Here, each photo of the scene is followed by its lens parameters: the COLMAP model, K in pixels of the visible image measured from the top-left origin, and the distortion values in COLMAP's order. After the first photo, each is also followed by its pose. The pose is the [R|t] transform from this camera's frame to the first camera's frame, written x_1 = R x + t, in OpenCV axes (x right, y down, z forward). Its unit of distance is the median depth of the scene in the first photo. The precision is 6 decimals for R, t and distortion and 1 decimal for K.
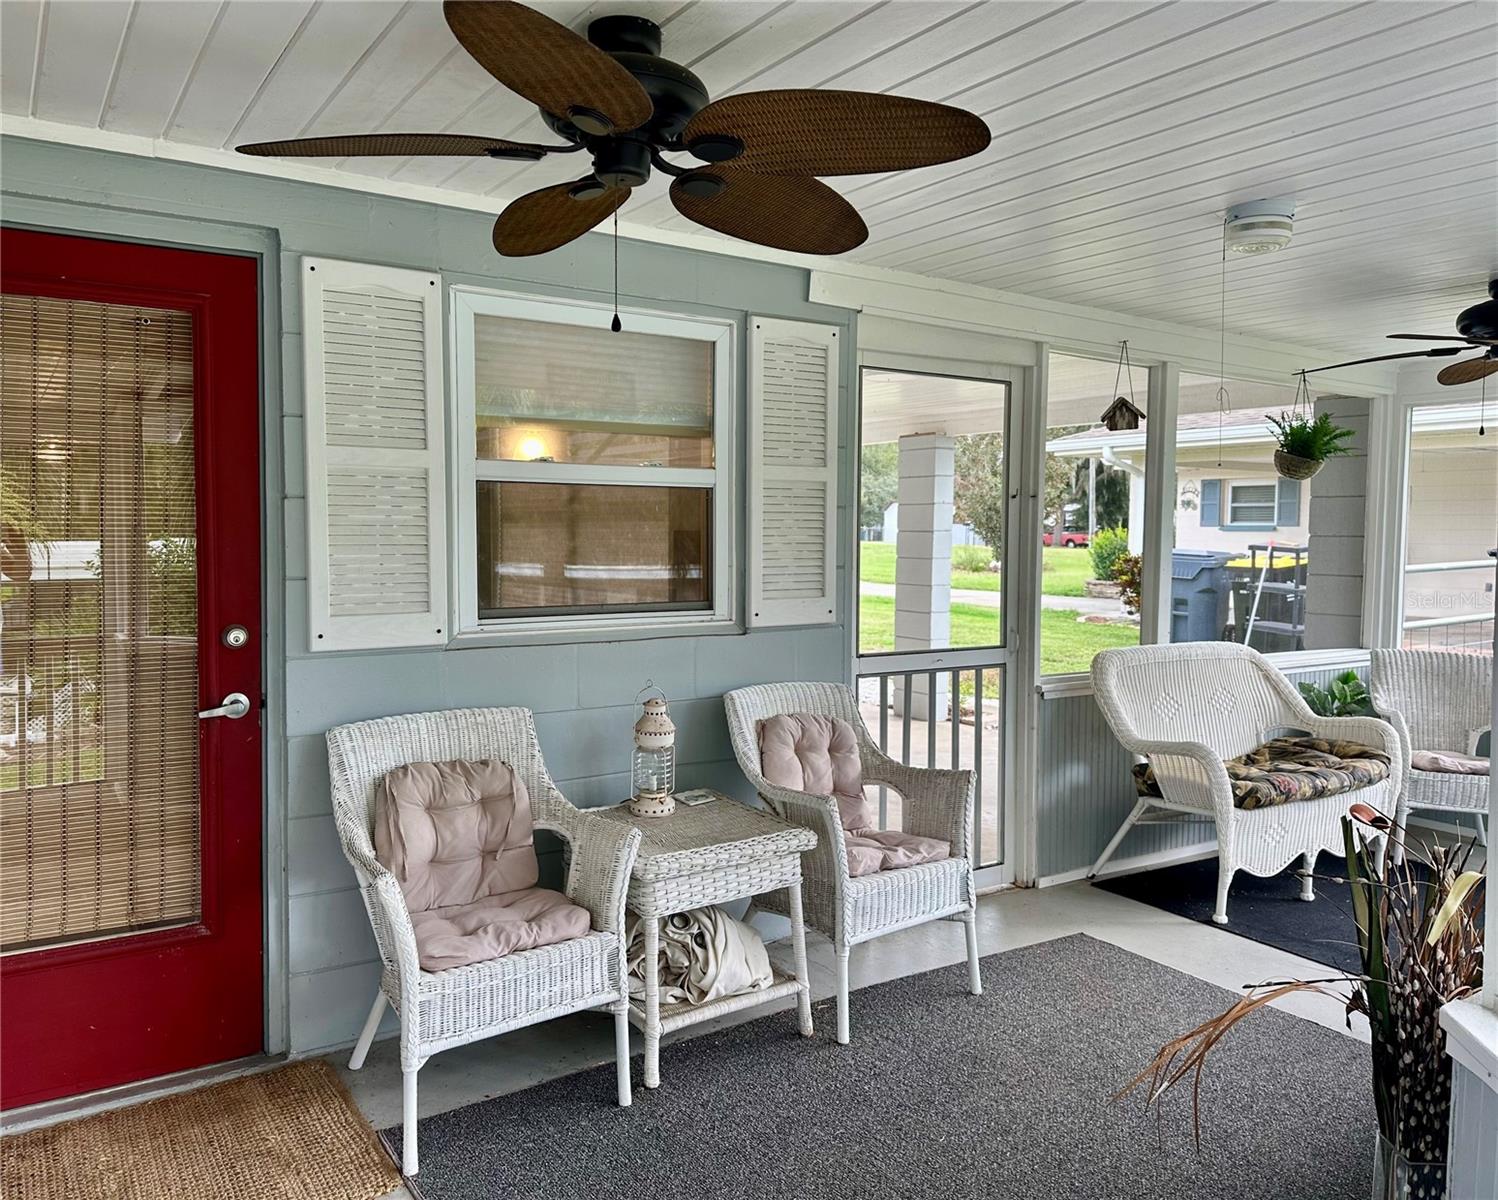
lens RADIAL K [[1112.5, 0, 684.4], [0, 1112.5, 599.1], [0, 0, 1]] dist [0.183146, -0.272486]
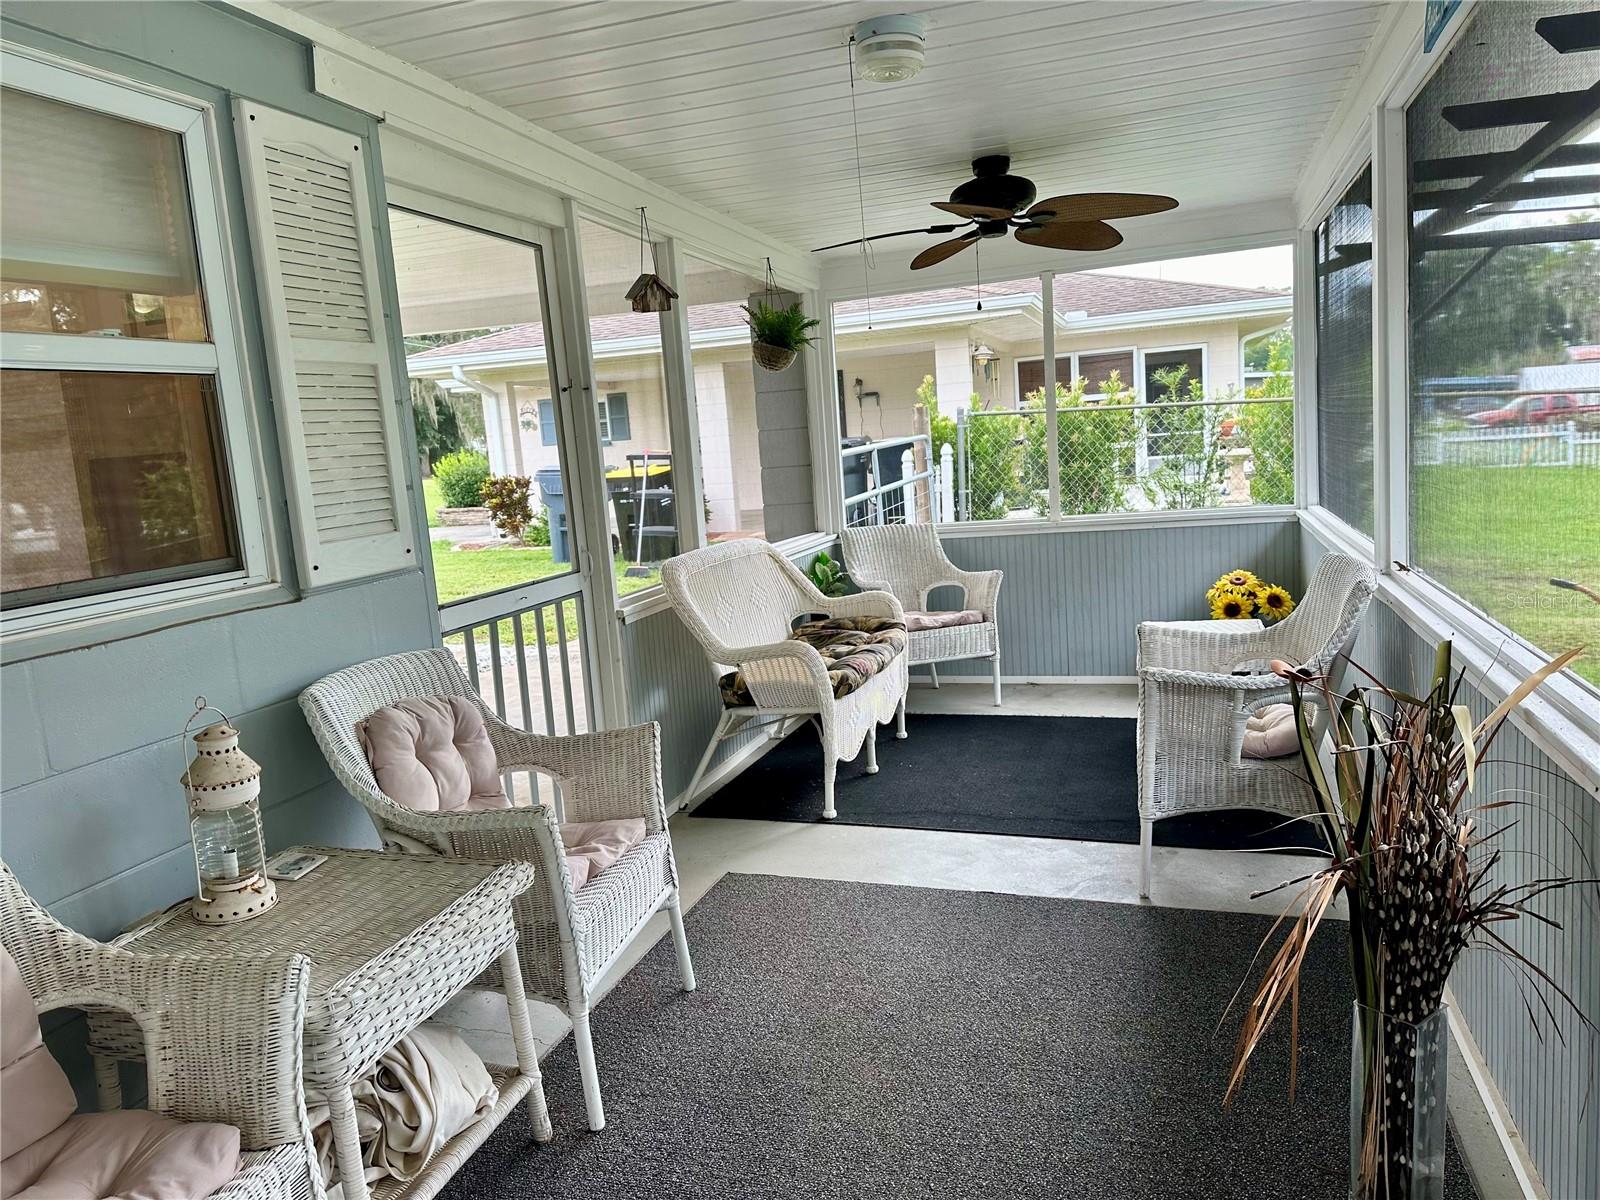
lens RADIAL K [[1122.5, 0, 800.0], [0, 1122.5, 600.0], [0, 0, 1]] dist [0.081428, -0.112819]
pose [[0.764460, -0.153973, 0.626014, -0.137802], [0.117601, 0.988072, 0.099415, -0.000299], [-0.633854, -0.002379, 0.773449, 0.297107]]
